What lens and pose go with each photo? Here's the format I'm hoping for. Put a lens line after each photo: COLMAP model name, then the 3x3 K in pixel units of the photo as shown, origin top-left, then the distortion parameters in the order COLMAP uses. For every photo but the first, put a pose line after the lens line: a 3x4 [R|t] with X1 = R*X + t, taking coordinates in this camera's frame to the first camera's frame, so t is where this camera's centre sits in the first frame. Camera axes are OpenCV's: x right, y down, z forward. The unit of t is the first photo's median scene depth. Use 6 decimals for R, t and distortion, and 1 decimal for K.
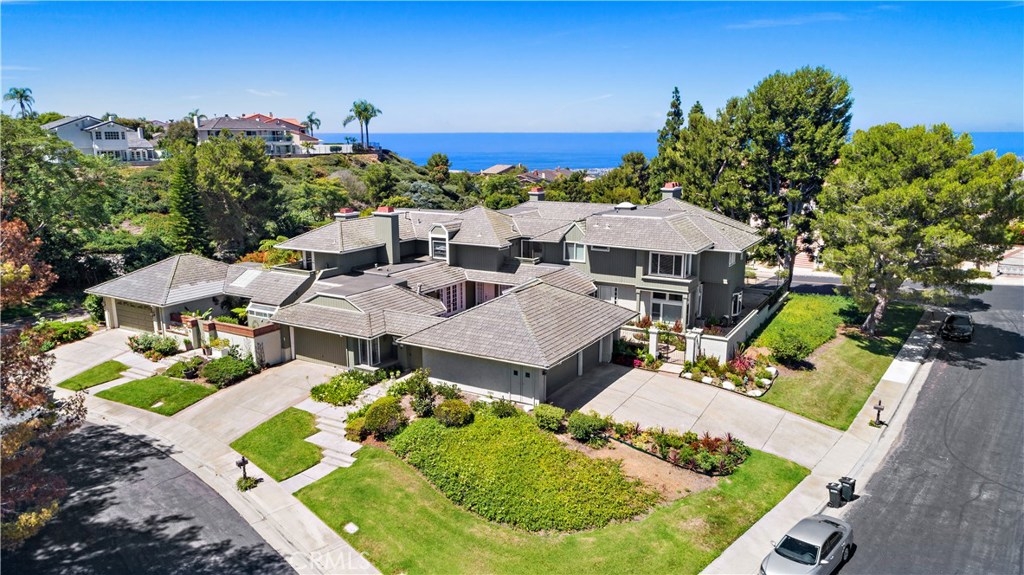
lens RADIAL K [[710.3, 0, 505.6], [0, 710.3, 289.7], [0, 0, 1]] dist [-0.007820, 0.003978]
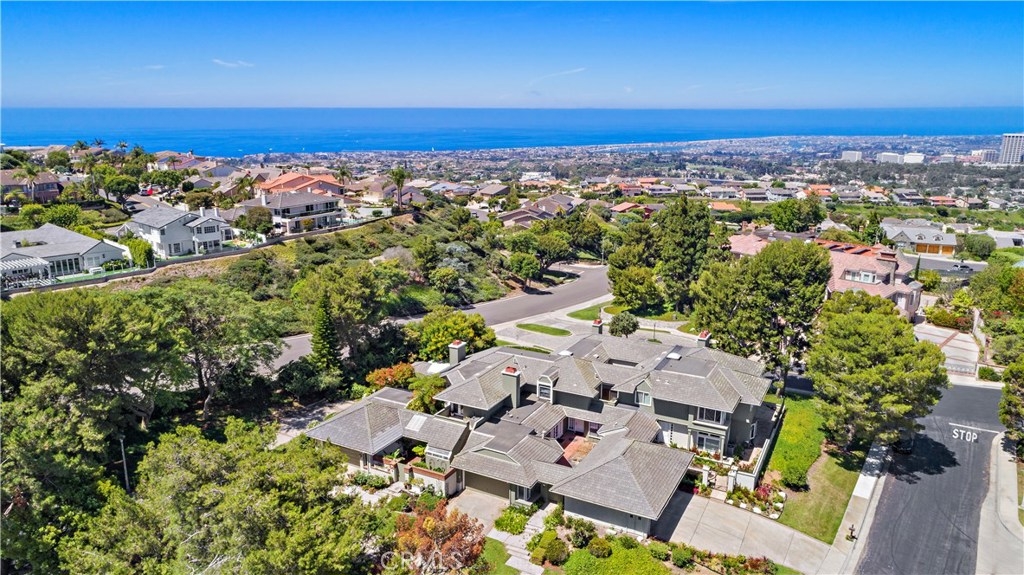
lens RADIAL K [[710.3, 0, 505.6], [0, 710.3, 289.7], [0, 0, 1]] dist [-0.007820, 0.003978]
pose [[0.998878, -0.004737, 0.047110, -0.281819], [0.002947, 0.999274, 0.037996, -0.374477], [-0.047256, -0.037814, 0.998167, -0.464493]]
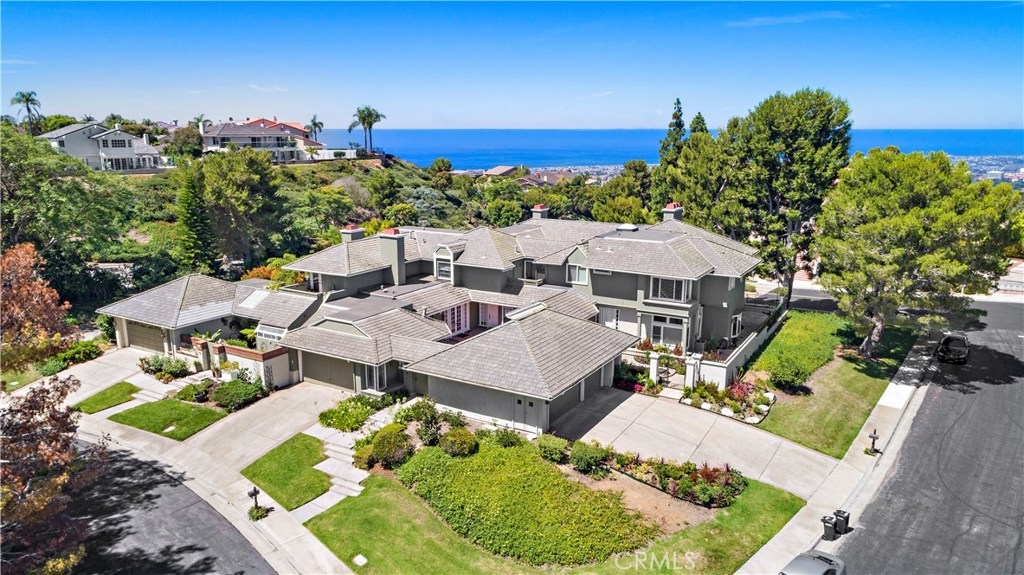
lens RADIAL K [[708.9, 0, 505.6], [0, 708.9, 289.6], [0, 0, 1]] dist [-0.006948, 0.001664]
pose [[0.999985, 0.005235, -0.001358, -0.004236], [-0.005228, 0.999973, 0.005255, -0.041258], [0.001386, -0.005248, 0.999985, -0.018063]]
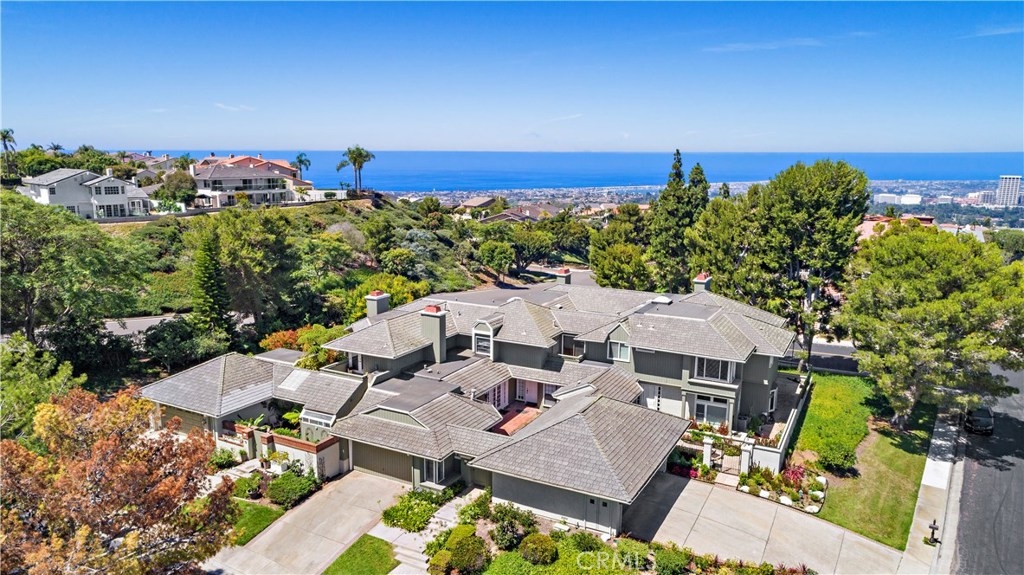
lens RADIAL K [[710.3, 0, 505.6], [0, 710.3, 289.7], [0, 0, 1]] dist [-0.007820, 0.003978]
pose [[0.998779, 0.003513, 0.049277, -0.132743], [-0.002337, 0.999712, -0.023890, -0.133602], [-0.049347, 0.023746, 0.998499, -0.015154]]
